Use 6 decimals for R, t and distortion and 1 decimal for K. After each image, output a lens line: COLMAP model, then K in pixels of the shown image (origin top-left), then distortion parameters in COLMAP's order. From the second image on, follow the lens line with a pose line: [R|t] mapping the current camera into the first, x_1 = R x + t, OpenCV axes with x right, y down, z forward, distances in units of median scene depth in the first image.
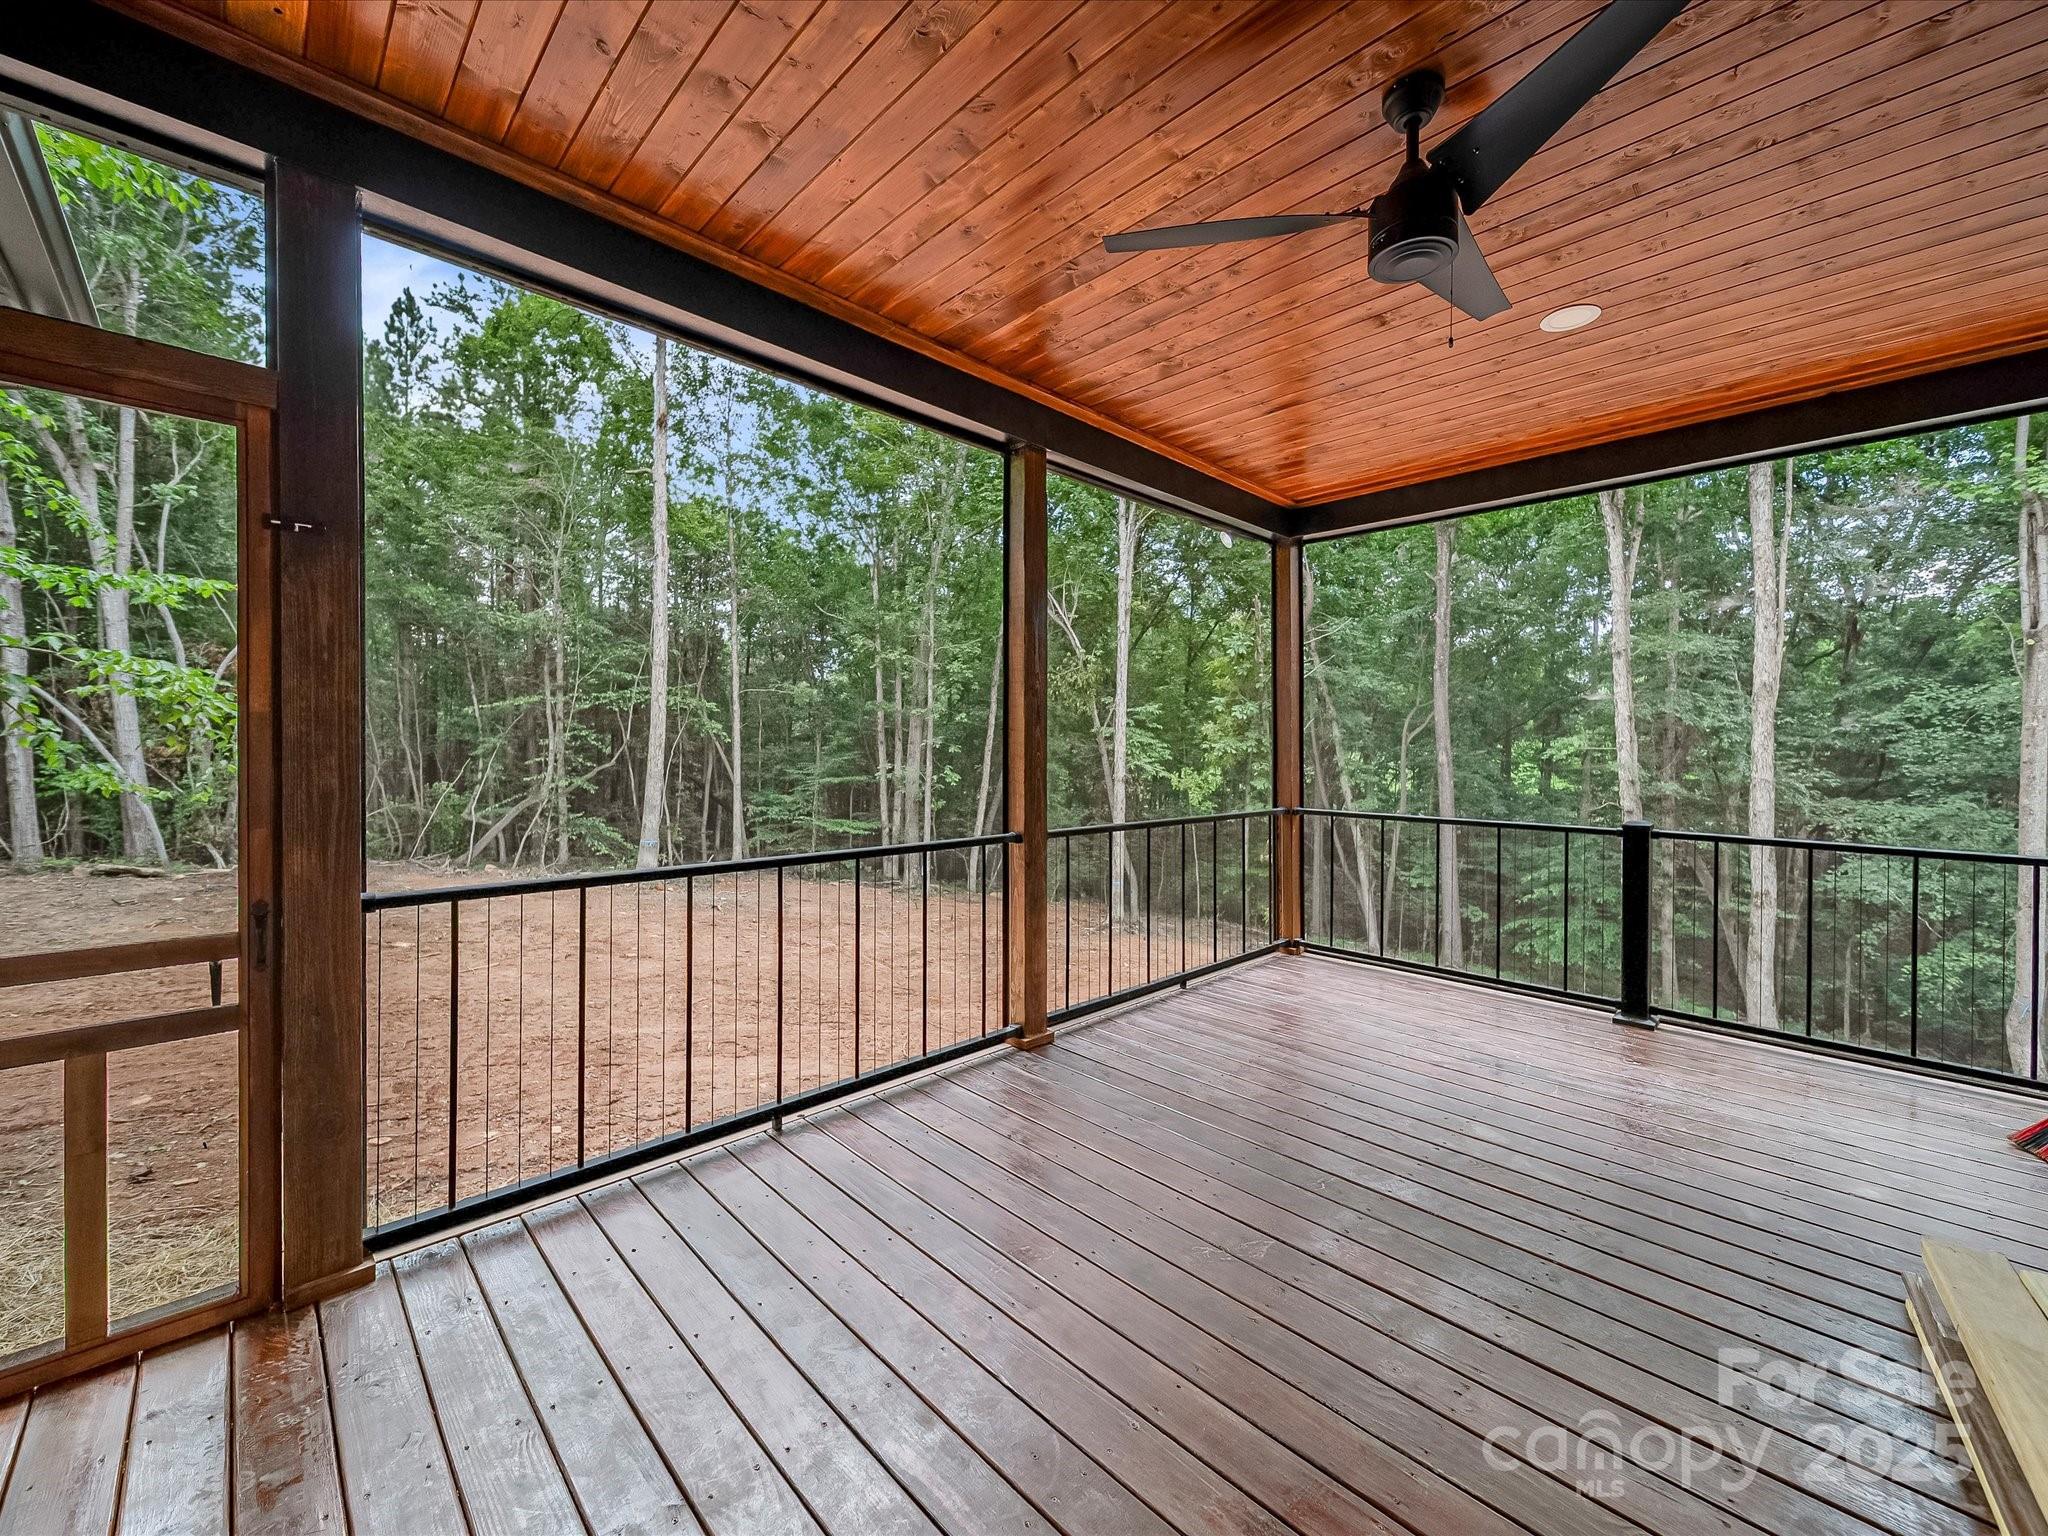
lens RADIAL K [[812.9, 0, 1019.3], [0, 812.9, 761.0], [0, 0, 1]] dist [0.003880, -0.000305]
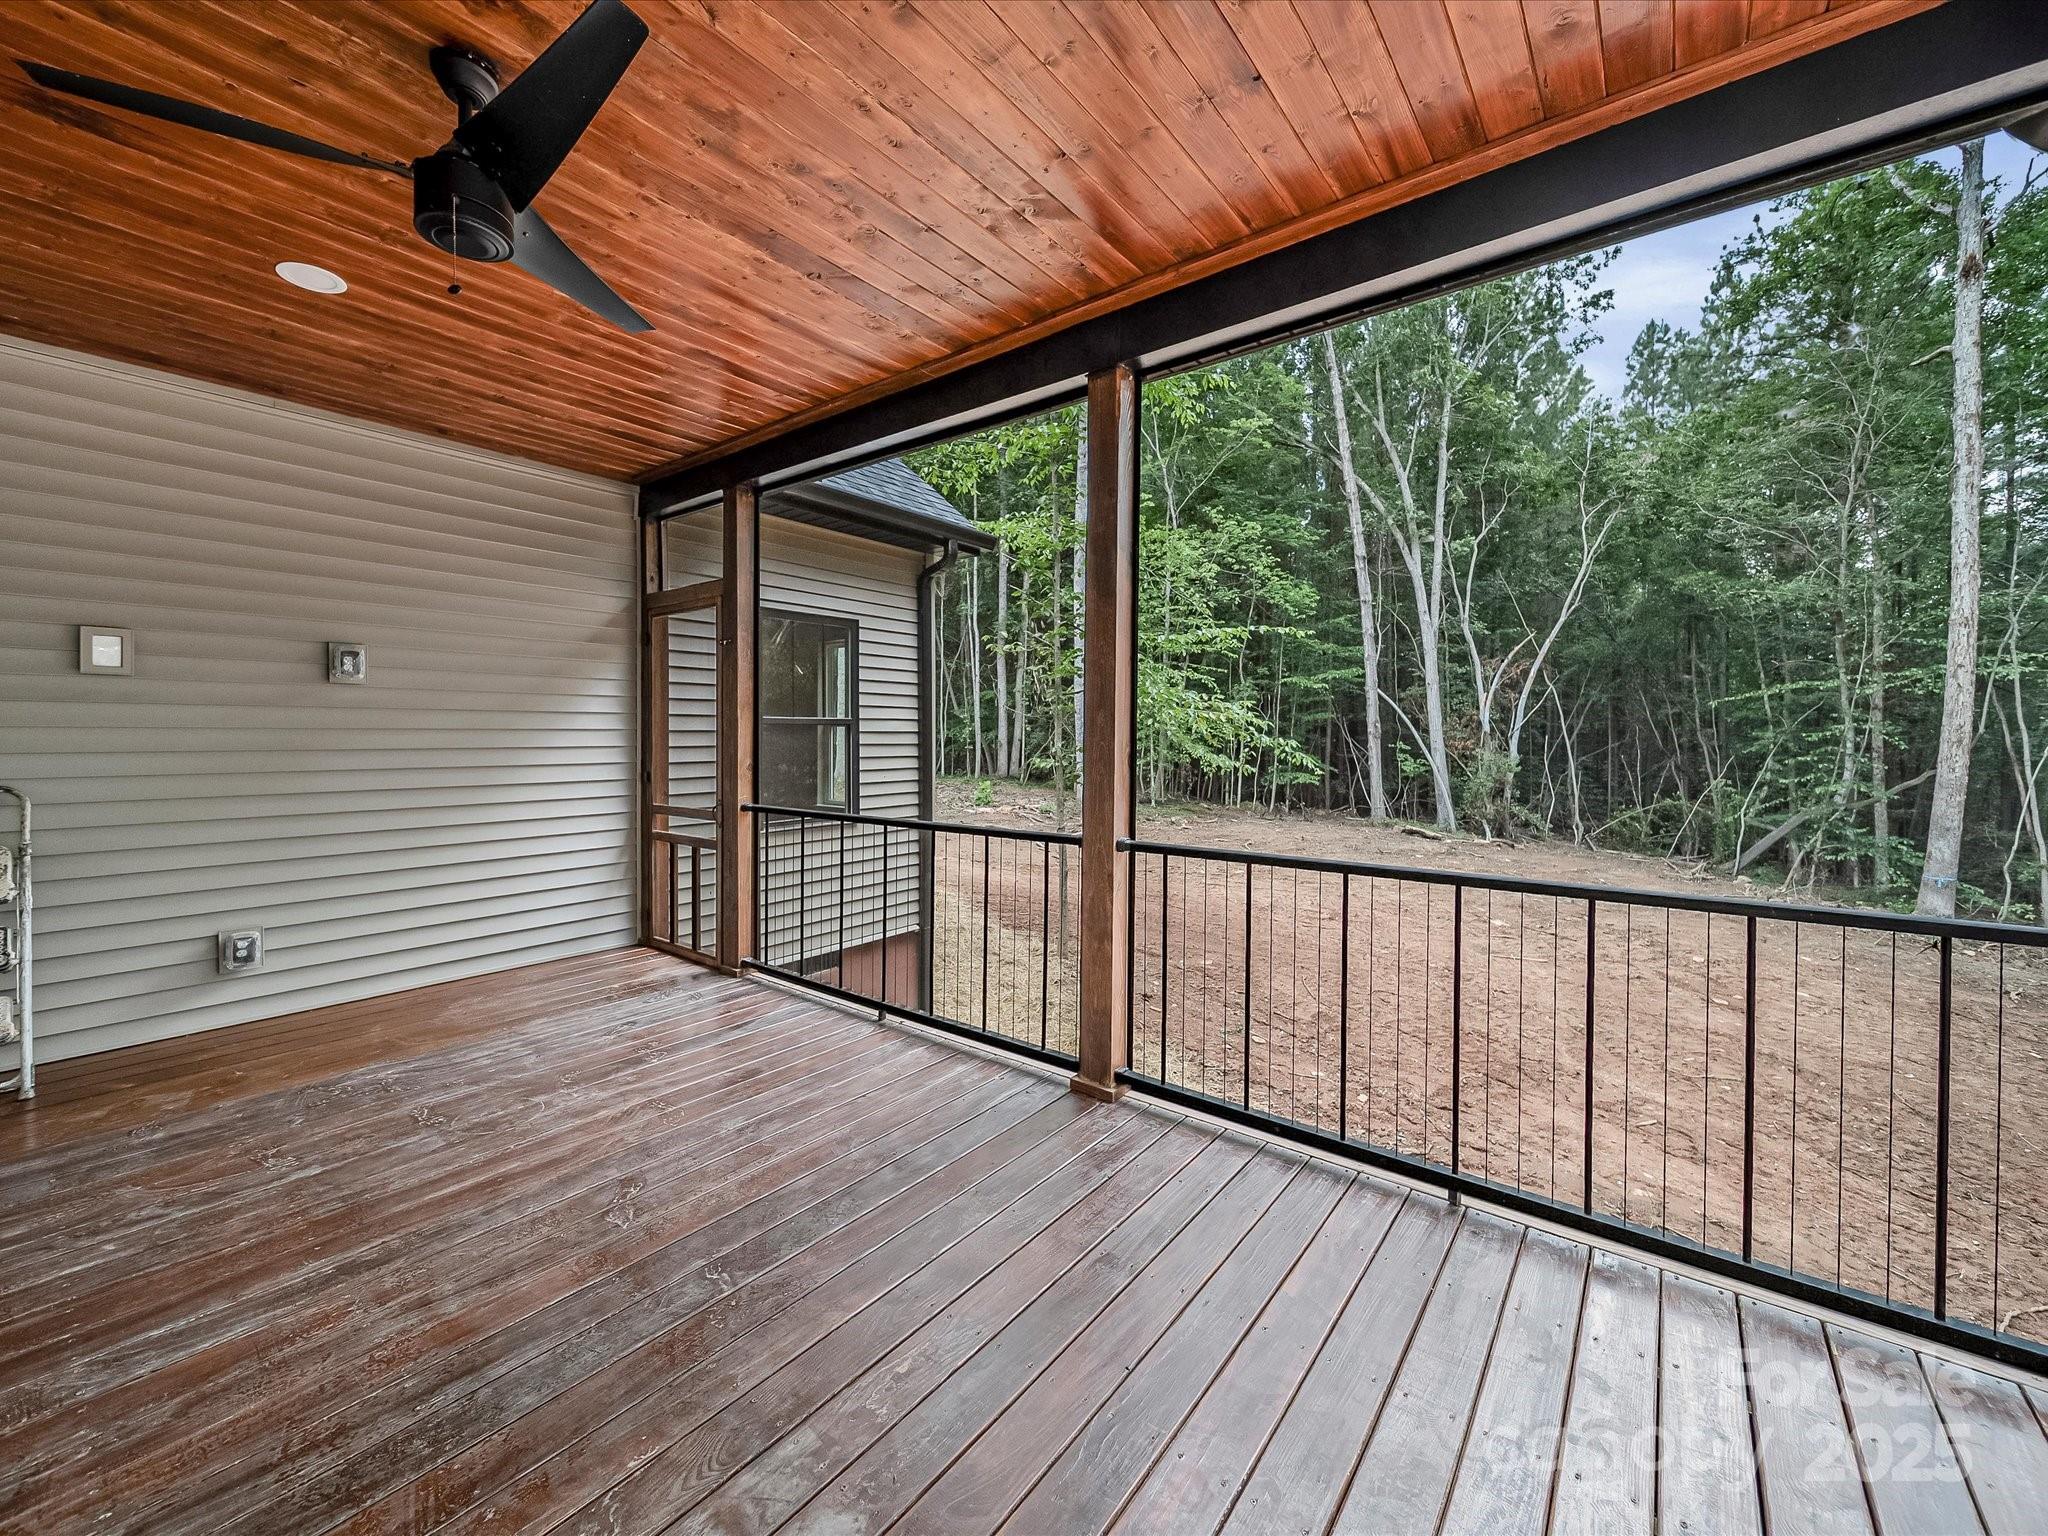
lens RADIAL K [[812.9, 0, 1013.2], [0, 812.9, 747.1], [0, 0, 1]] dist [0.003880, -0.000305]
pose [[0.122424, 0.002653, -0.992474, 0.442392], [-0.016586, 0.999862, 0.000626, 0.000992], [0.992339, 0.016385, 0.122452, 0.439984]]
